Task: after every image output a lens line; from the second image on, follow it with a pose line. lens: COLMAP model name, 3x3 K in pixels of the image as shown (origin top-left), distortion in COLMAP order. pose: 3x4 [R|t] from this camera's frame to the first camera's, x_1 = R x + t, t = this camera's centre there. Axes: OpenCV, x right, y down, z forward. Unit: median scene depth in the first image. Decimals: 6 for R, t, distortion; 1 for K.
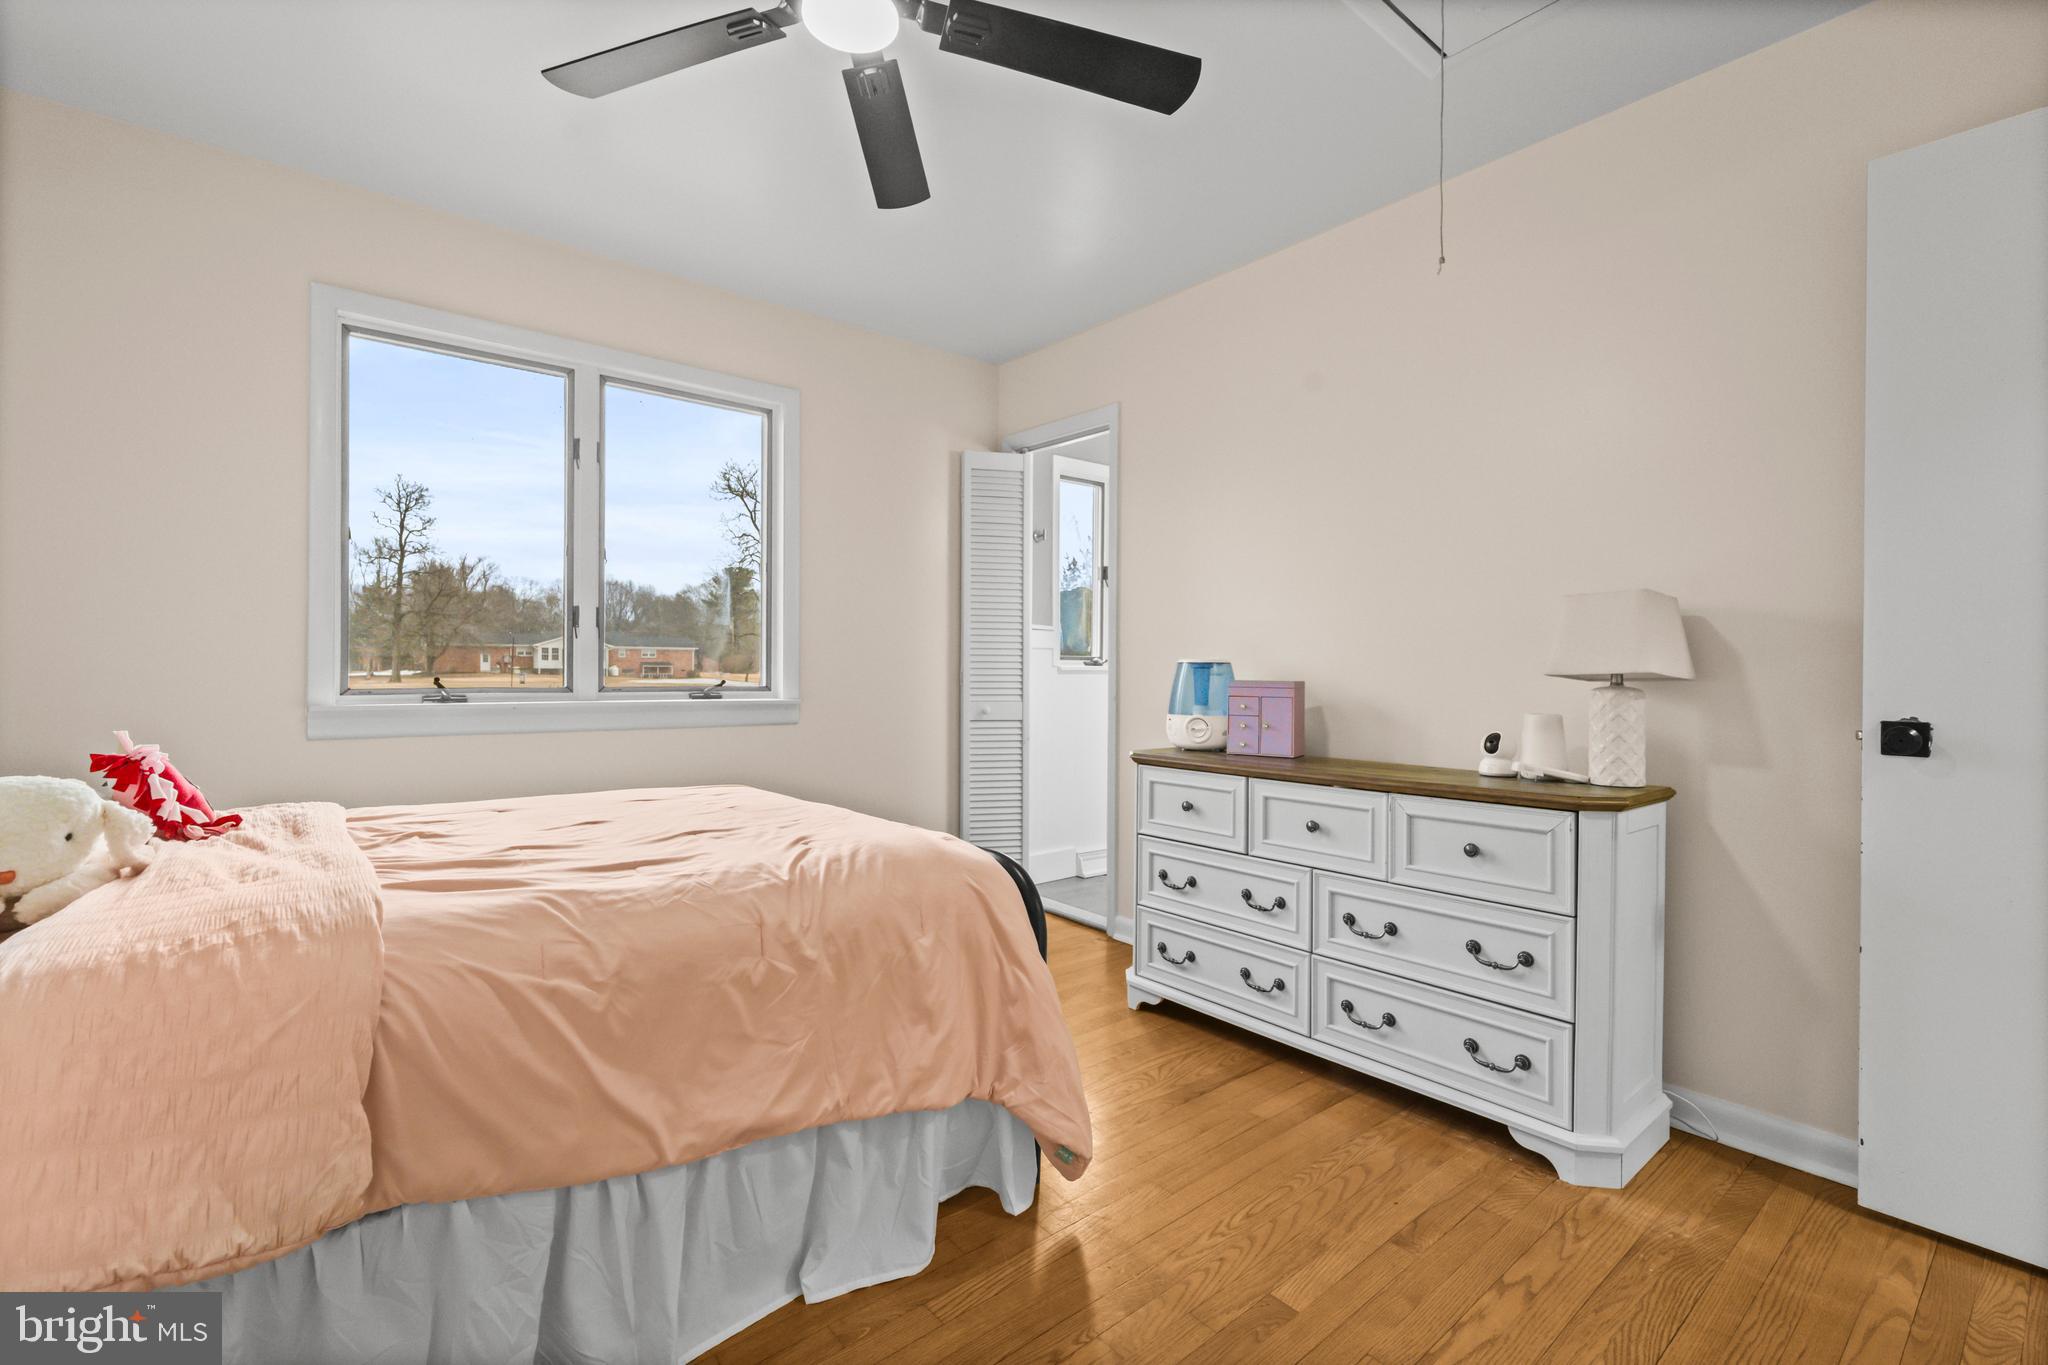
lens RADIAL K [[885.5, 0, 1016.4], [0, 885.5, 669.9], [0, 0, 1]] dist [-0.001706, 0.000537]
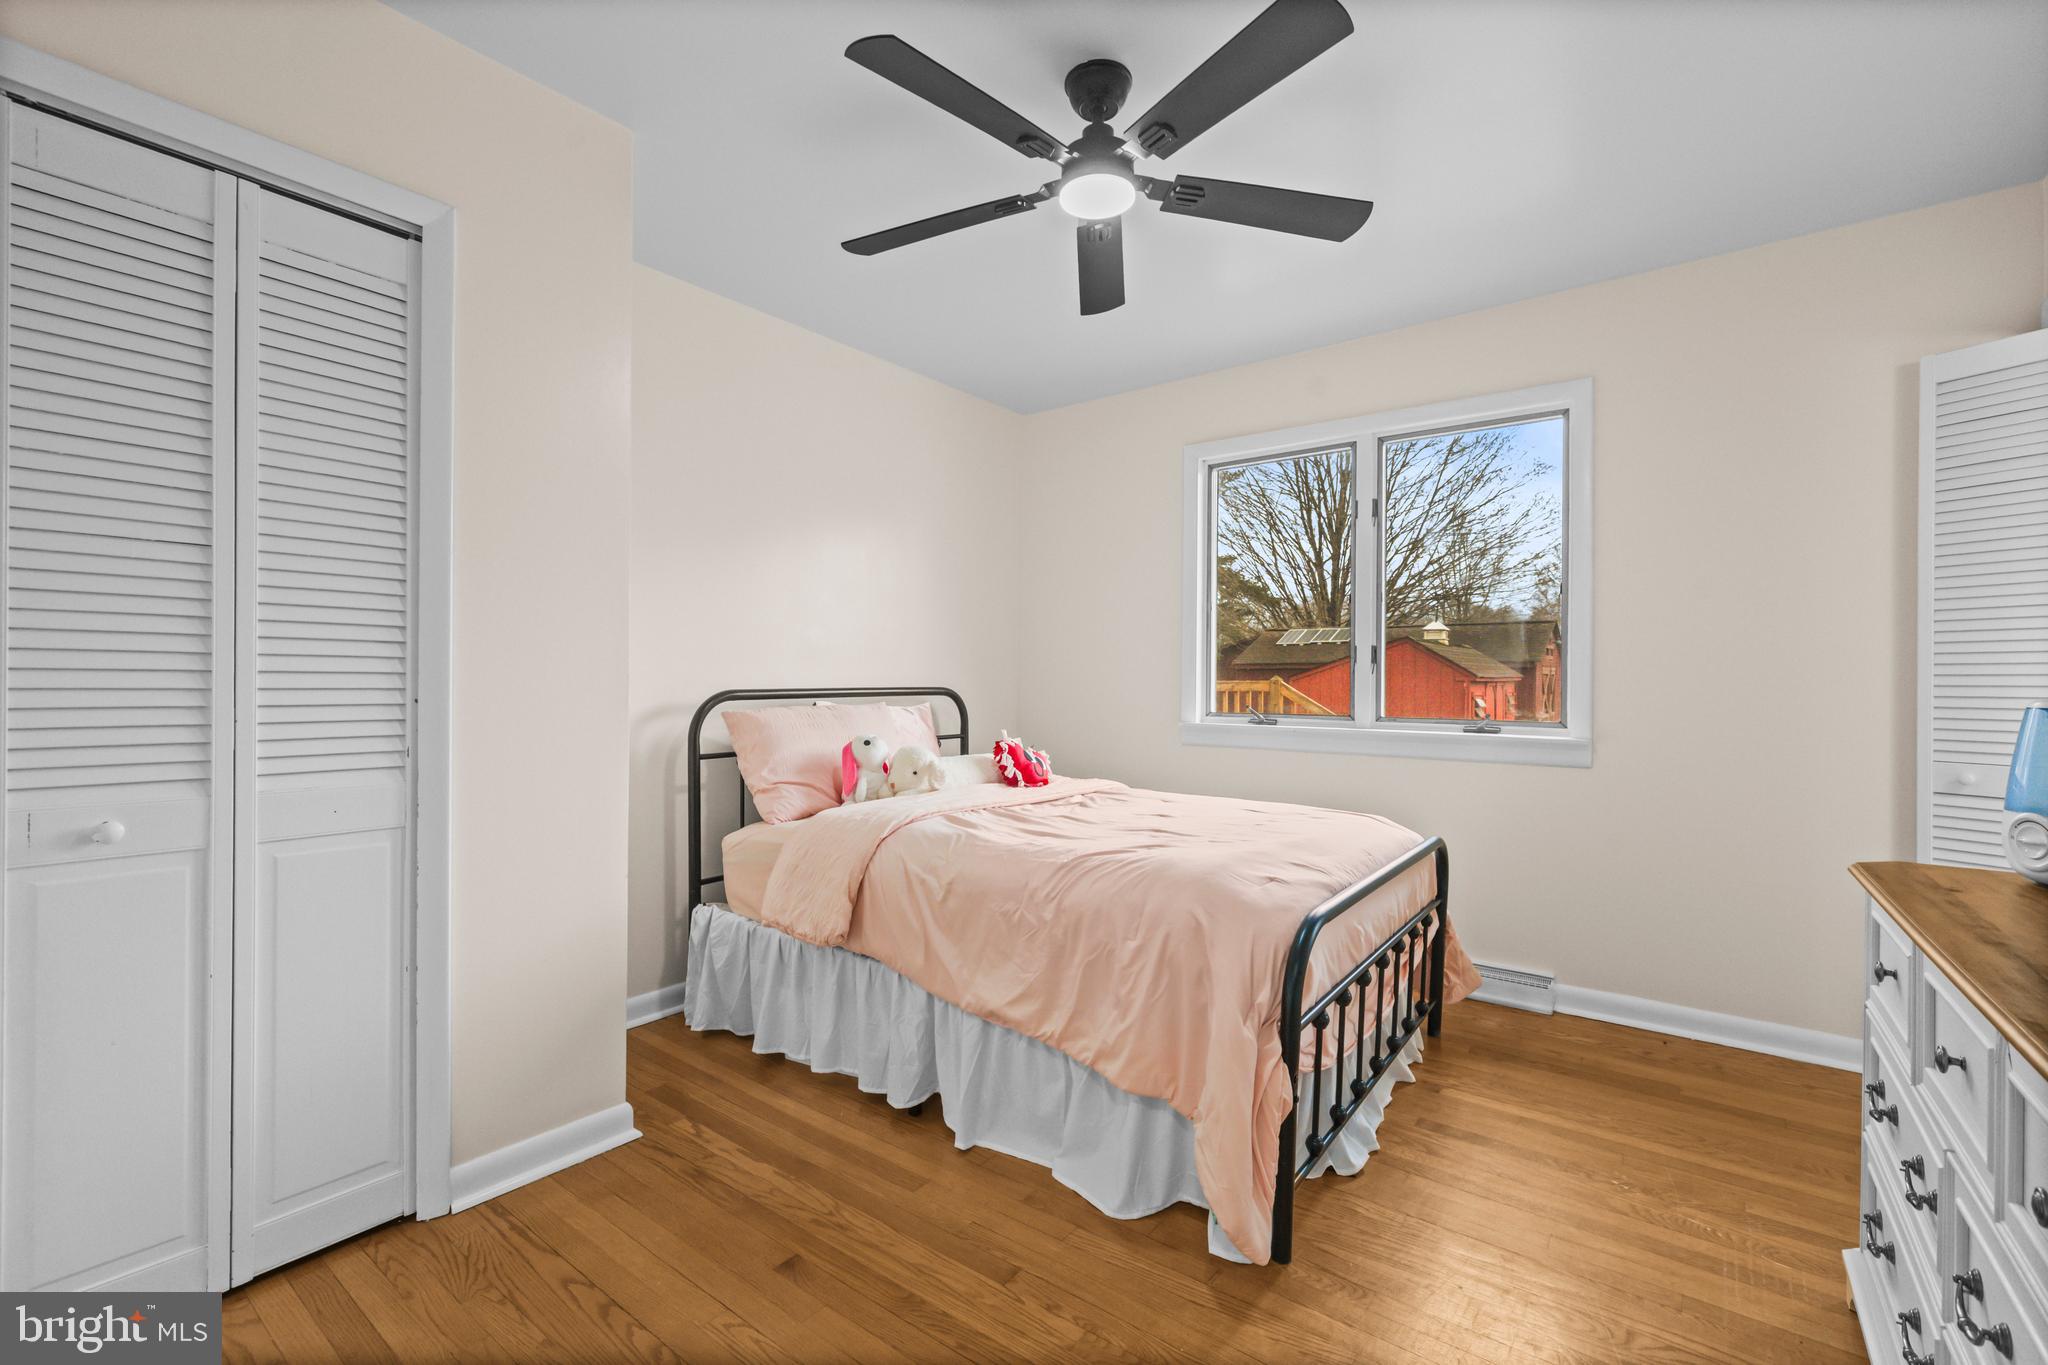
lens RADIAL K [[890.7, 0, 1016.7], [0, 890.7, 694.2], [0, 0, 1]] dist [0.000114, 0.000566]
pose [[0.239833, 0.004499, -0.970804, 0.903077], [-0.008787, 0.999958, 0.002463, -0.015575], [0.970774, 0.007940, 0.239863, 0.526928]]
